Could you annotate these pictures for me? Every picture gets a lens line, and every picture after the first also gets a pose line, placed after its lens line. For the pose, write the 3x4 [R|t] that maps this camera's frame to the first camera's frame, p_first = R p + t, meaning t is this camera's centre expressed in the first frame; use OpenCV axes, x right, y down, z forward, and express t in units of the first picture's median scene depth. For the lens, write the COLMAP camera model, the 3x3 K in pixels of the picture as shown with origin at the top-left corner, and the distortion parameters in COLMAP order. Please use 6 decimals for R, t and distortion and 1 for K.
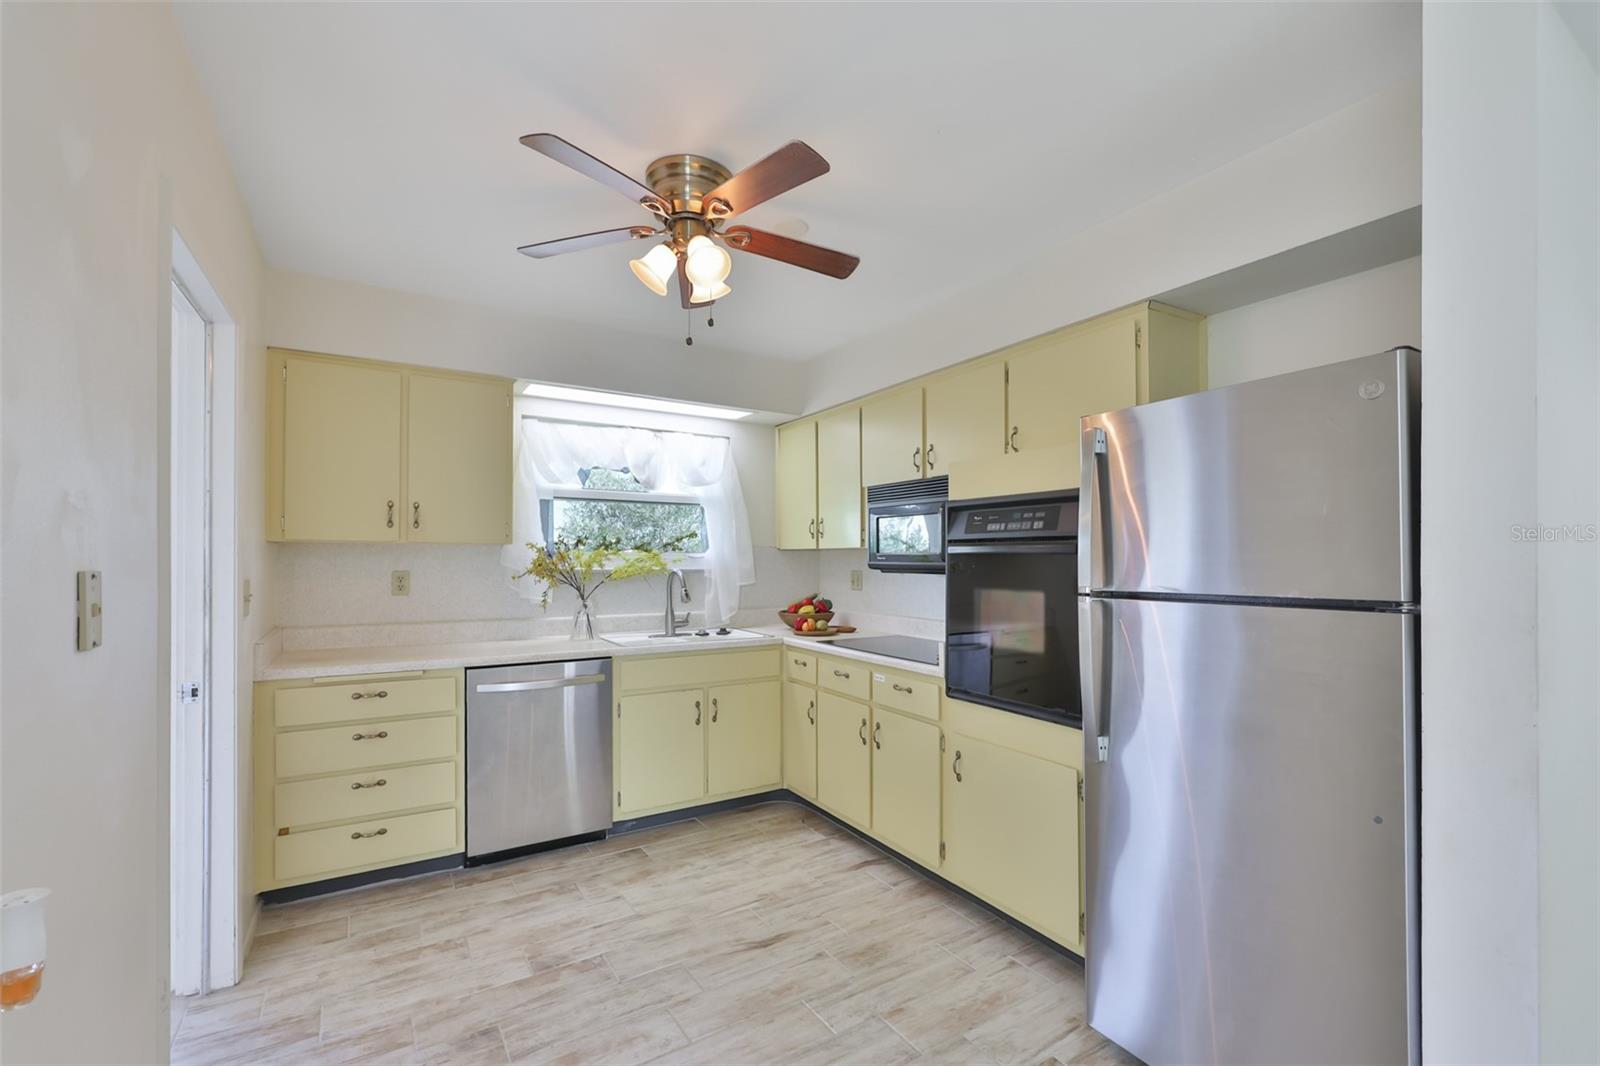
lens RADIAL K [[693.4, 0, 795.5], [0, 693.4, 561.2], [0, 0, 1]] dist [-0.003279, -0.000525]
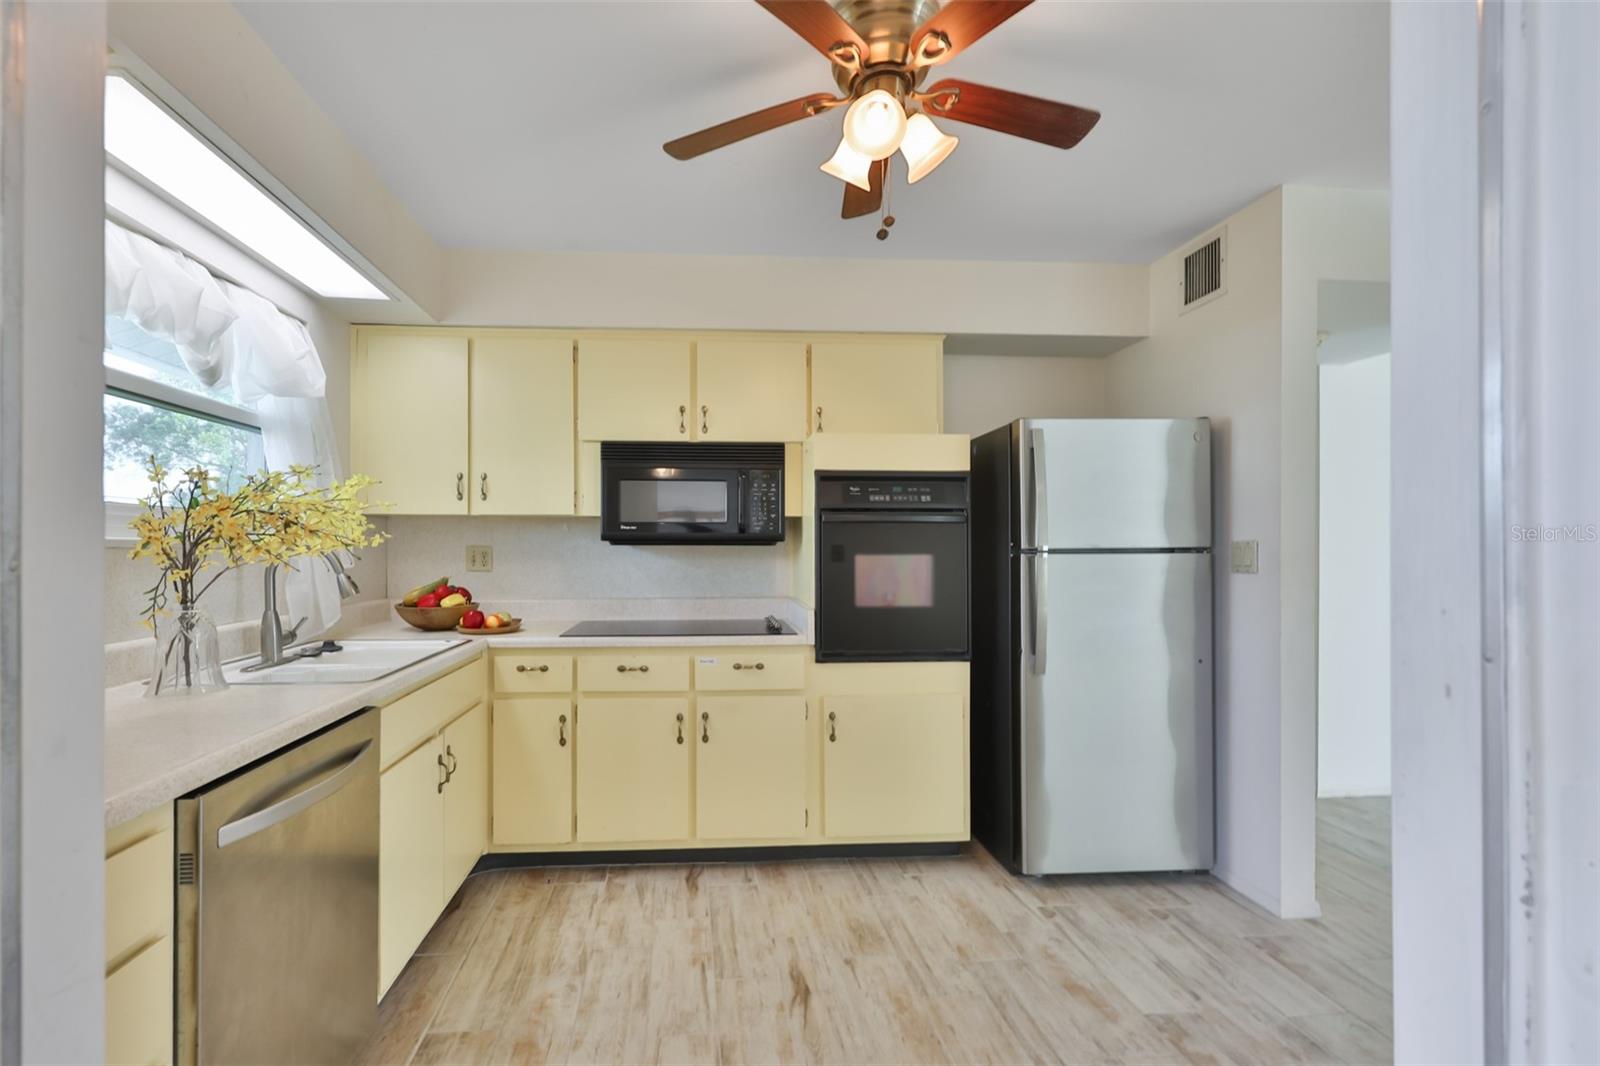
lens RADIAL K [[693.4, 0, 751.3], [0, 693.4, 554.2], [0, 0, 1]] dist [-0.003279, -0.000525]
pose [[0.454192, -0.003812, 0.890895, -0.666537], [0.003772, 0.999990, 0.002356, 0.031085], [-0.890896, 0.002290, 0.454202, 0.572920]]
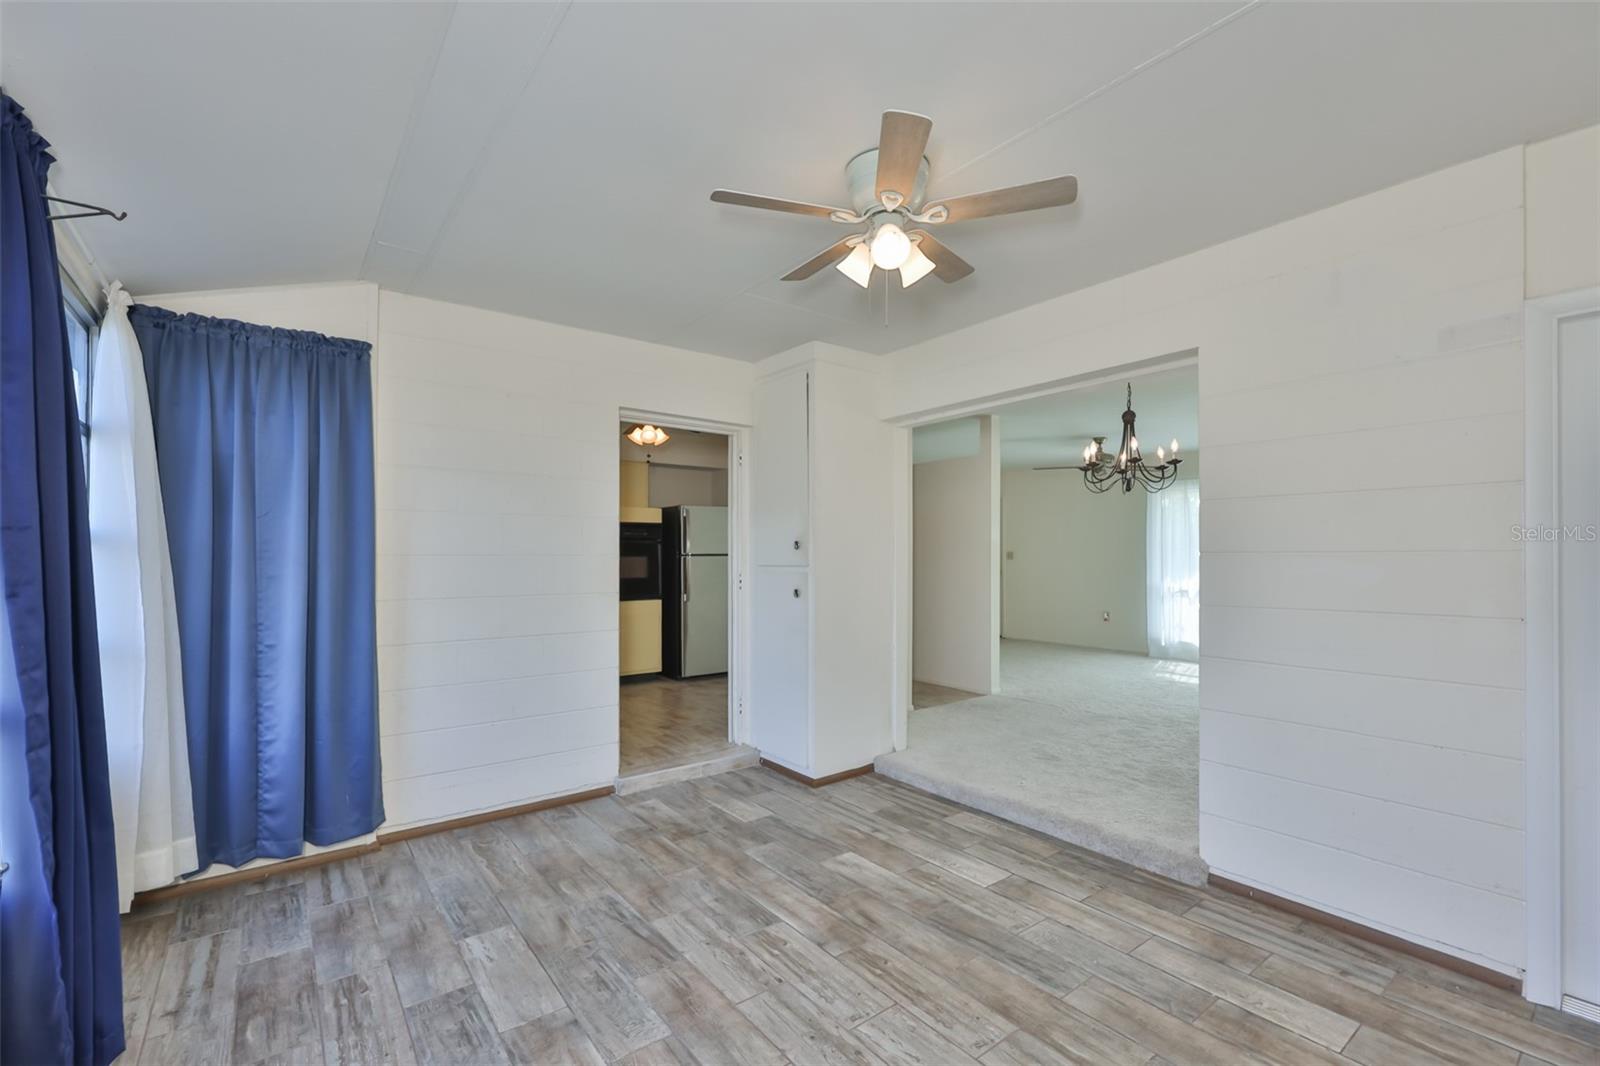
lens RADIAL K [[693.4, 0, 814.1], [0, 693.4, 548.7], [0, 0, 1]] dist [-0.003279, -0.000525]
pose [[-0.117686, 0.000309, 0.993051, -2.105312], [0.007828, 0.999969, 0.000616, 0.010994], [-0.993020, 0.007846, -0.117685, 0.498244]]
